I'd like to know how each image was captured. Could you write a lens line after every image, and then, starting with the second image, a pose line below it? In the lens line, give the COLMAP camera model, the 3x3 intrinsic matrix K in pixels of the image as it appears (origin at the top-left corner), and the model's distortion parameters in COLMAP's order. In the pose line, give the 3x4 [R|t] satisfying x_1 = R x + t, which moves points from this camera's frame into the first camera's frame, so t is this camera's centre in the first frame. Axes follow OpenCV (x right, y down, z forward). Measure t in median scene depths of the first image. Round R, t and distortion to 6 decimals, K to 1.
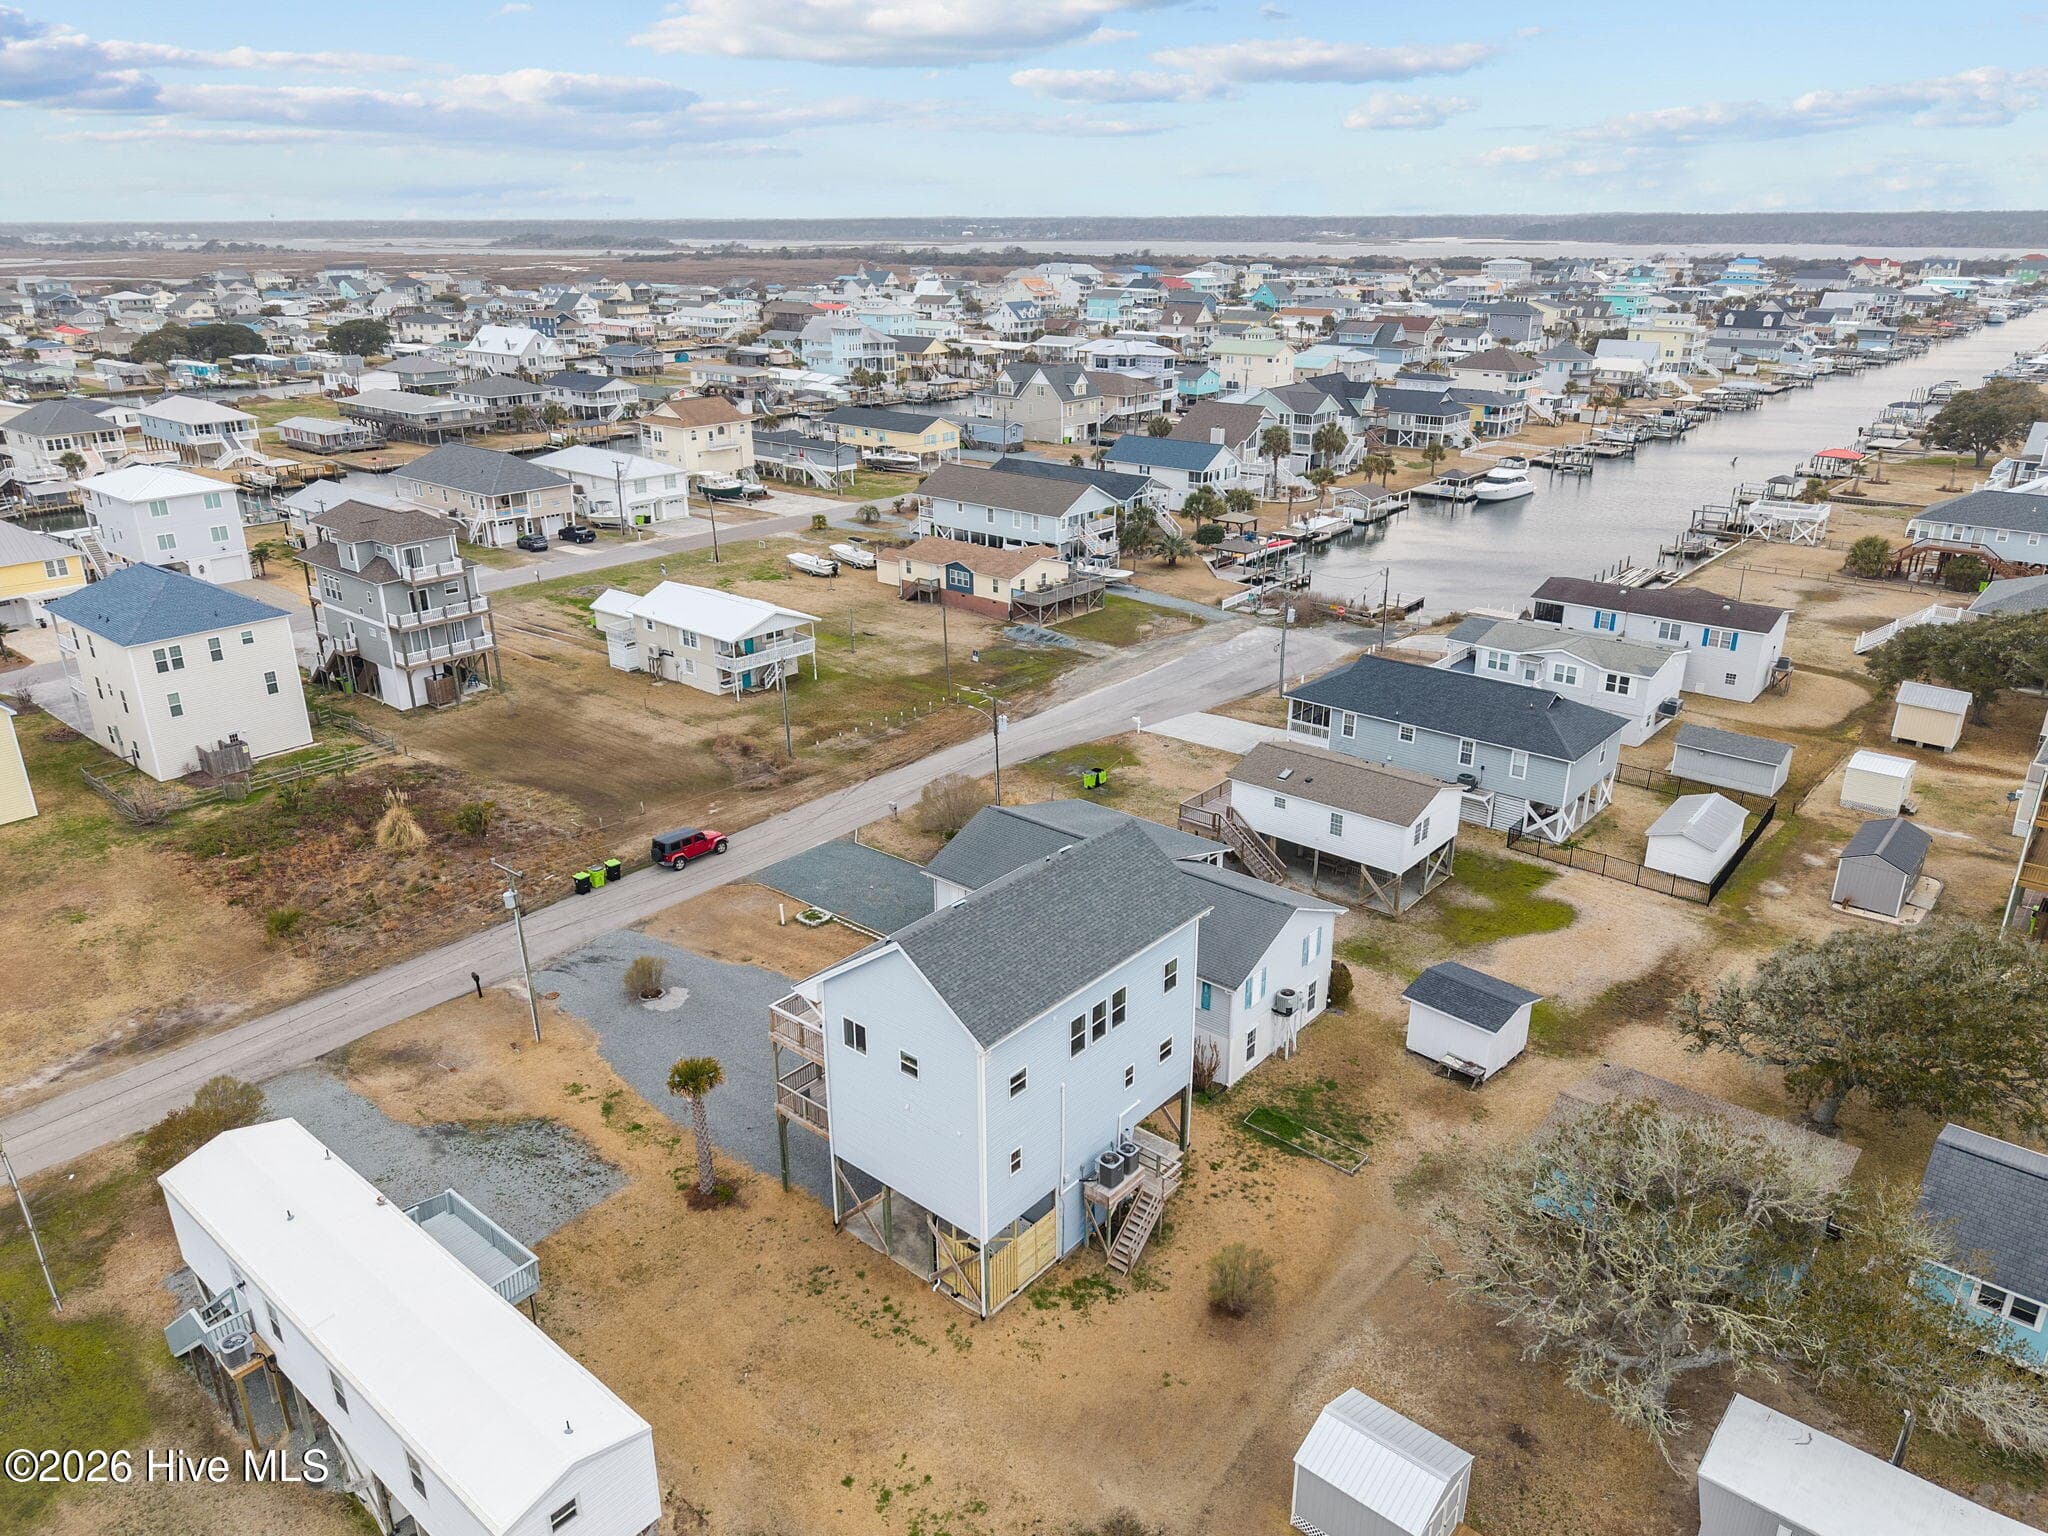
lens RADIAL K [[1385.3, 0, 1019.9], [0, 1385.3, 775.0], [0, 0, 1]] dist [0.081643, -0.120144]
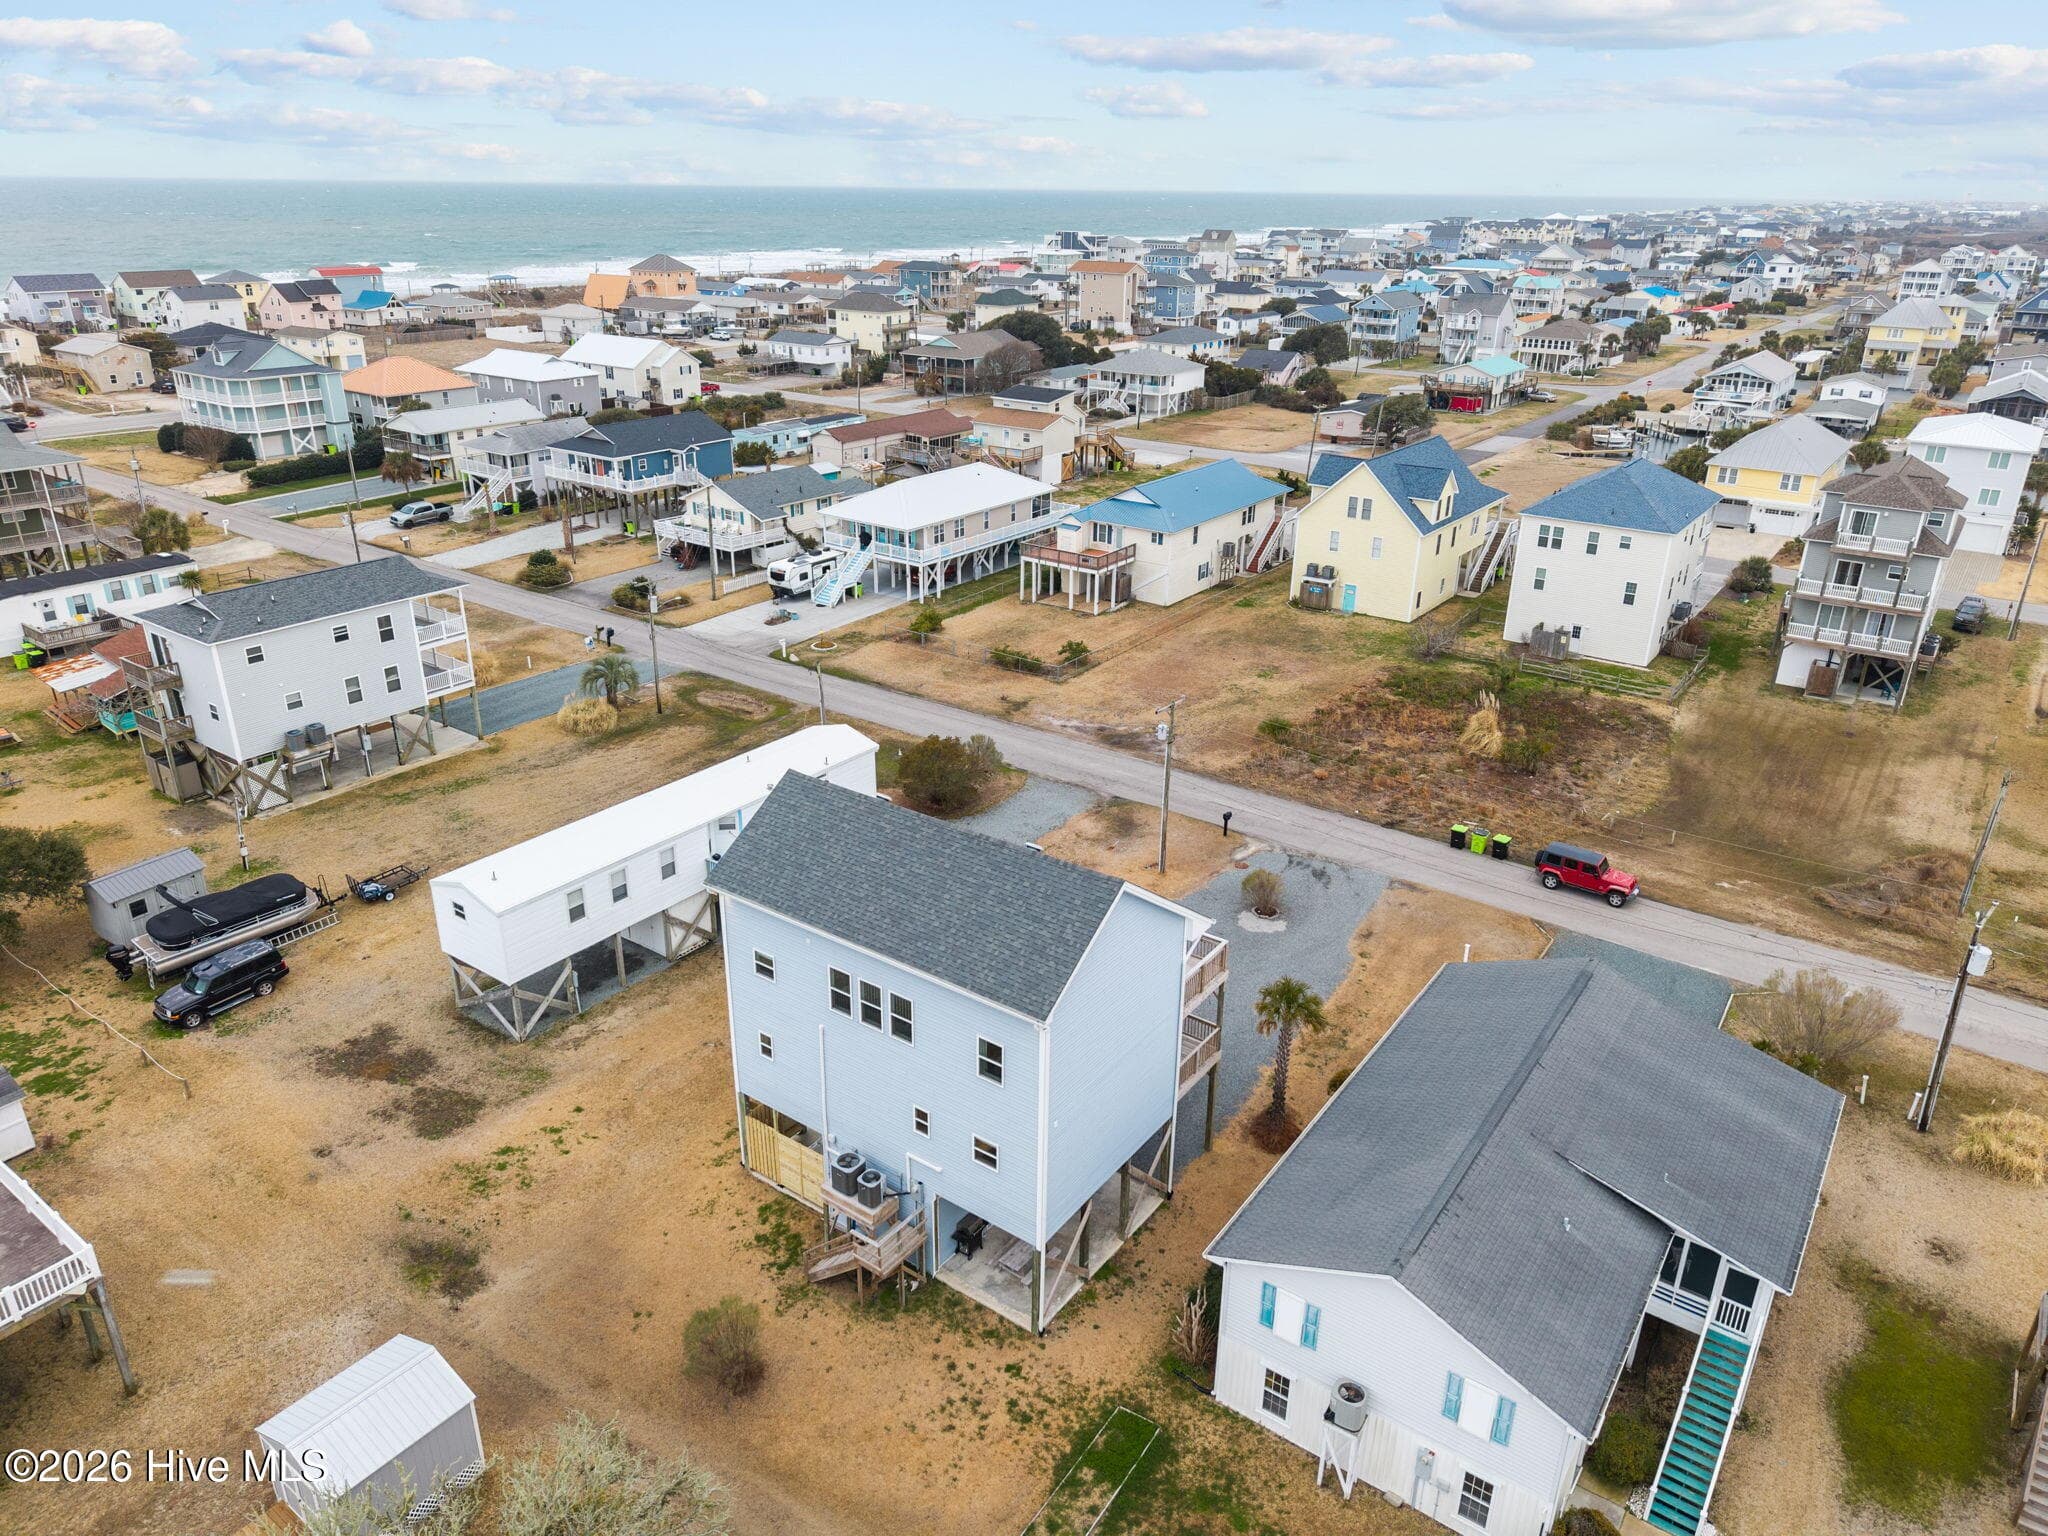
lens RADIAL K [[1368.7, 0, 1030.6], [0, 1368.7, 768.5], [0, 0, 1]] dist [0.047229, -0.064318]
pose [[0.086943, 0.396278, -0.914005, 0.367739], [-0.380847, 0.861009, 0.337074, -0.124195], [0.920541, 0.318790, 0.225780, 0.418003]]
